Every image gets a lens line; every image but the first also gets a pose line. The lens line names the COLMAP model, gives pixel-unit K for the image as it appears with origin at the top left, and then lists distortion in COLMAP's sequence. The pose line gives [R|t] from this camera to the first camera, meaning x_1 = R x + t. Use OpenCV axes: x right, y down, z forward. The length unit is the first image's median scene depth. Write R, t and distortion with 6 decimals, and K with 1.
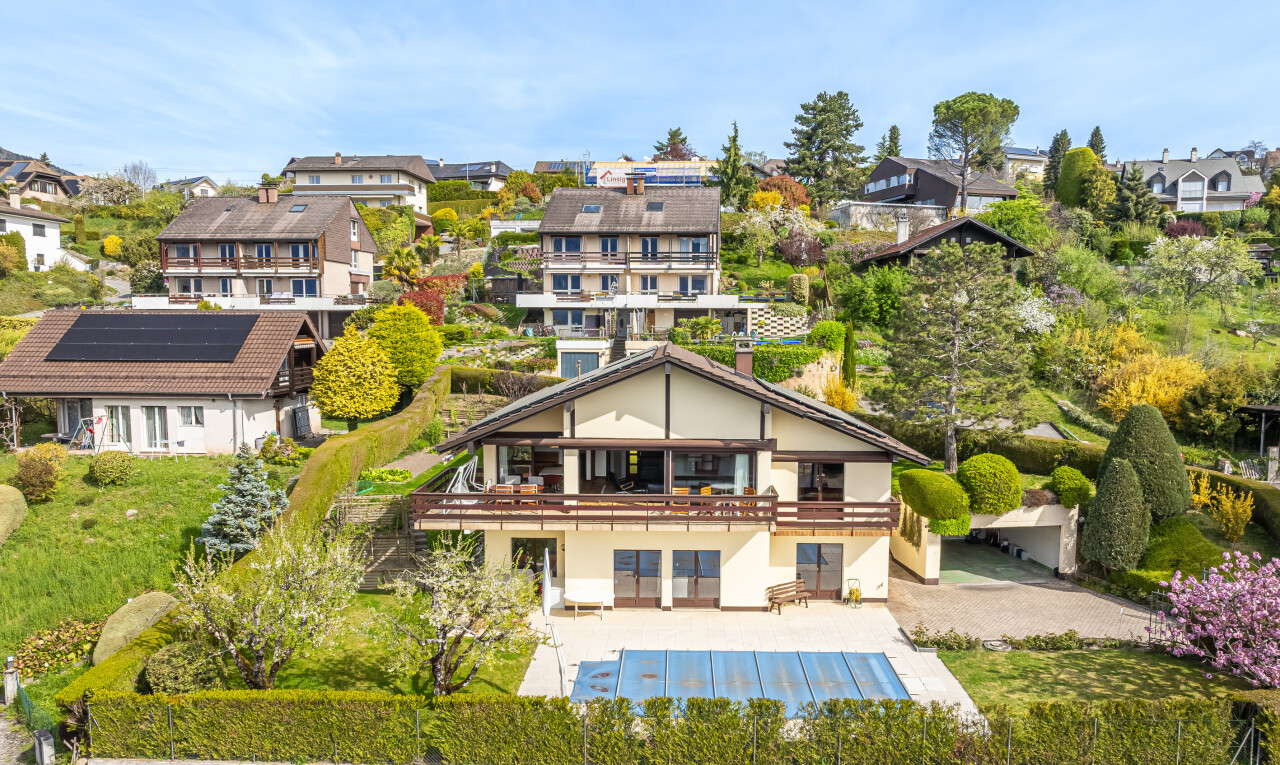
lens RADIAL K [[894.2, 0, 639.9], [0, 894.2, 407.7], [0, 0, 1]] dist [-0.053412, 0.046313]
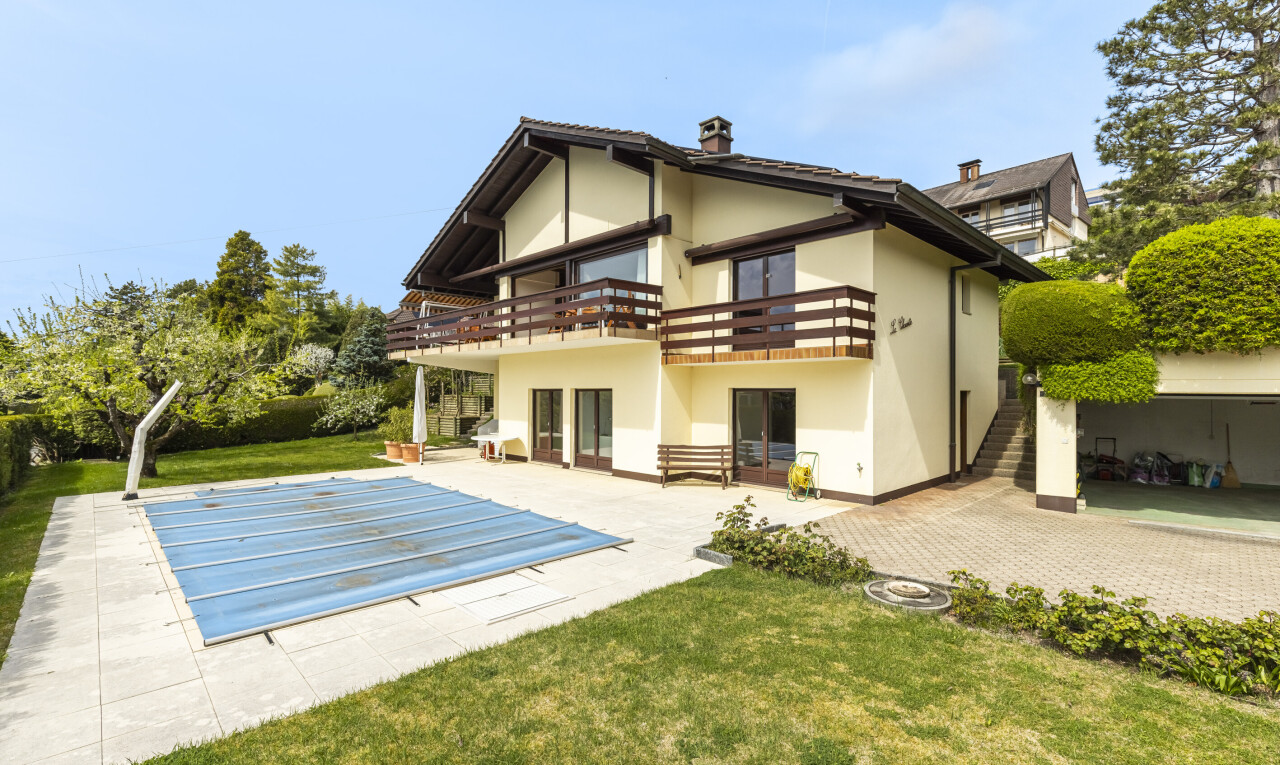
lens RADIAL K [[565.3, 0, 653.4], [0, 565.3, 384.2], [0, 0, 1]] dist [0.002016, 0.000500]
pose [[0.732333, -0.007998, -0.680900, 0.186096], [-0.068479, 0.993997, -0.085327, 0.085575], [0.677494, 0.109115, 0.727389, 0.306825]]
